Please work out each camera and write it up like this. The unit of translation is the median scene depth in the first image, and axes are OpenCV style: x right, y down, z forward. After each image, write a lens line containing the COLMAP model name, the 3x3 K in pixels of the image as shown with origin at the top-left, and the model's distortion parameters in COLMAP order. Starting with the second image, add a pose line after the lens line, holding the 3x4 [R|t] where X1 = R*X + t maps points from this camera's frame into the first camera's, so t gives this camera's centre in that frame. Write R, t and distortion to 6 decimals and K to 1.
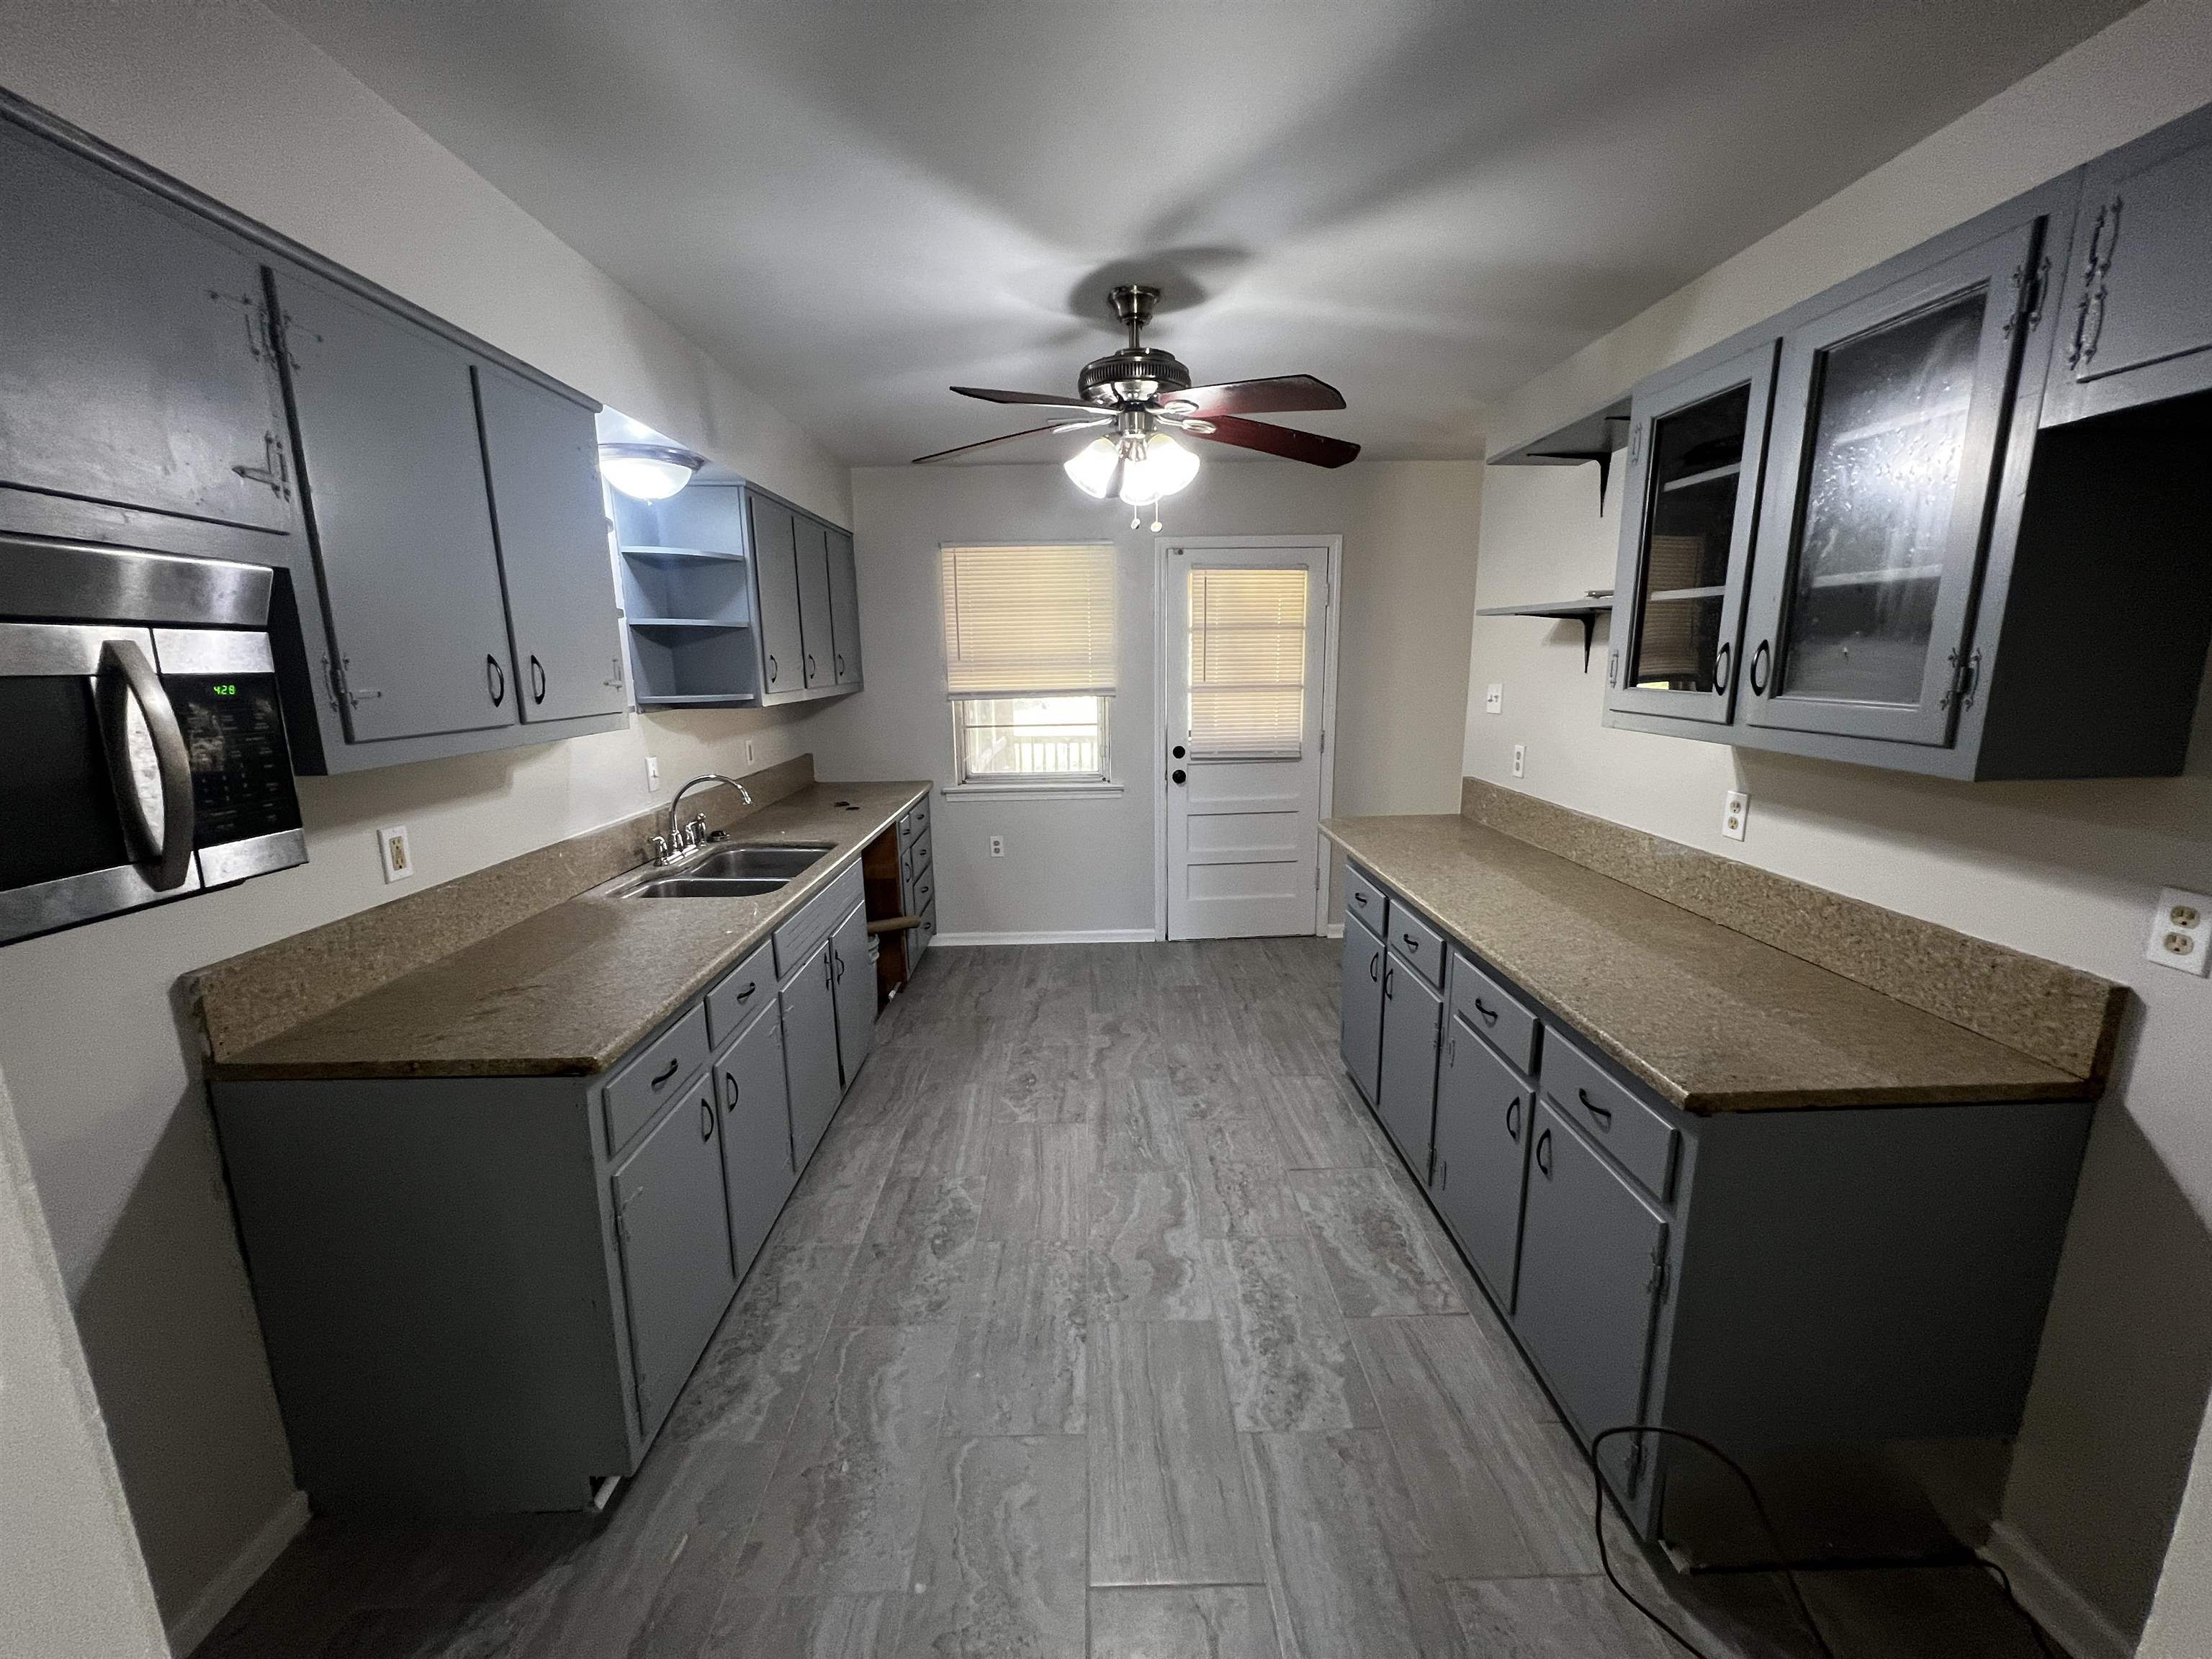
lens RADIAL K [[885.0, 0, 1111.7], [0, 885.0, 825.4], [0, 0, 1]] dist [0.000851, 0.000023]
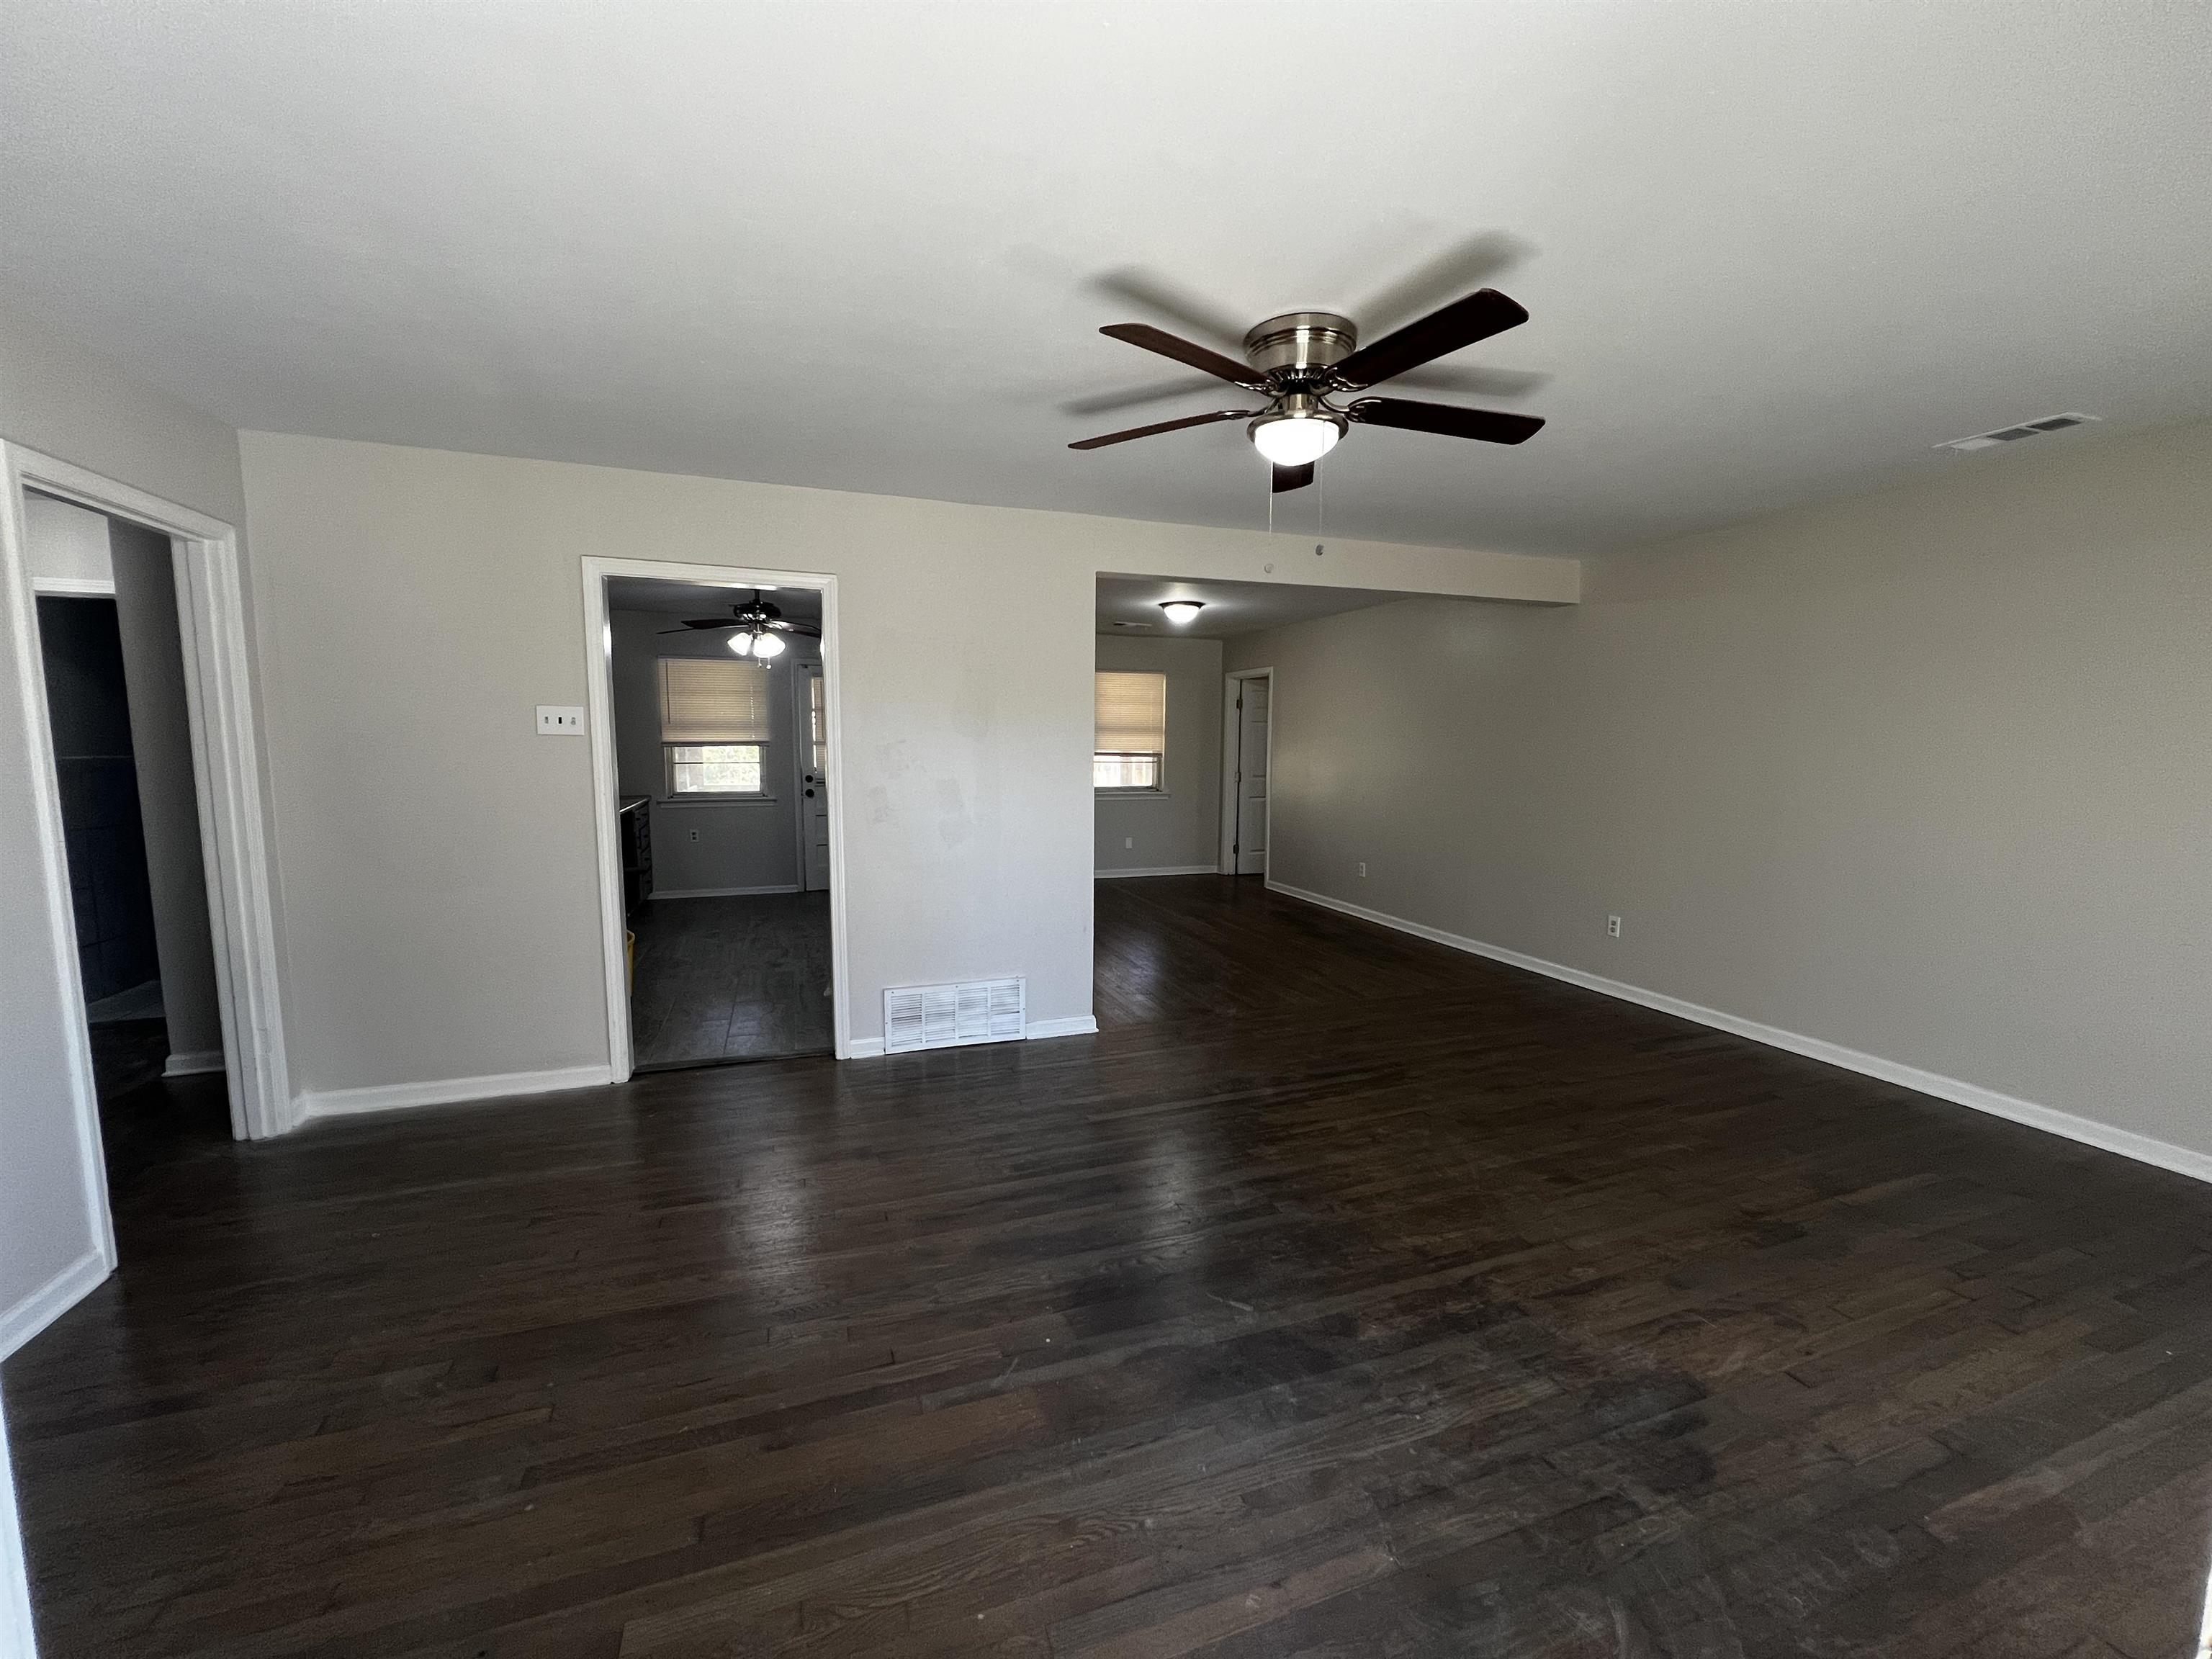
lens RADIAL K [[885.0, 0, 1097.0], [0, 885.0, 825.8], [0, 0, 1]] dist [0.000851, 0.000023]
pose [[0.950607, -0.017457, 0.309906, 0.075812], [0.043658, 0.996012, -0.077810, 0.170144], [-0.307311, 0.087497, 0.947578, -0.806709]]
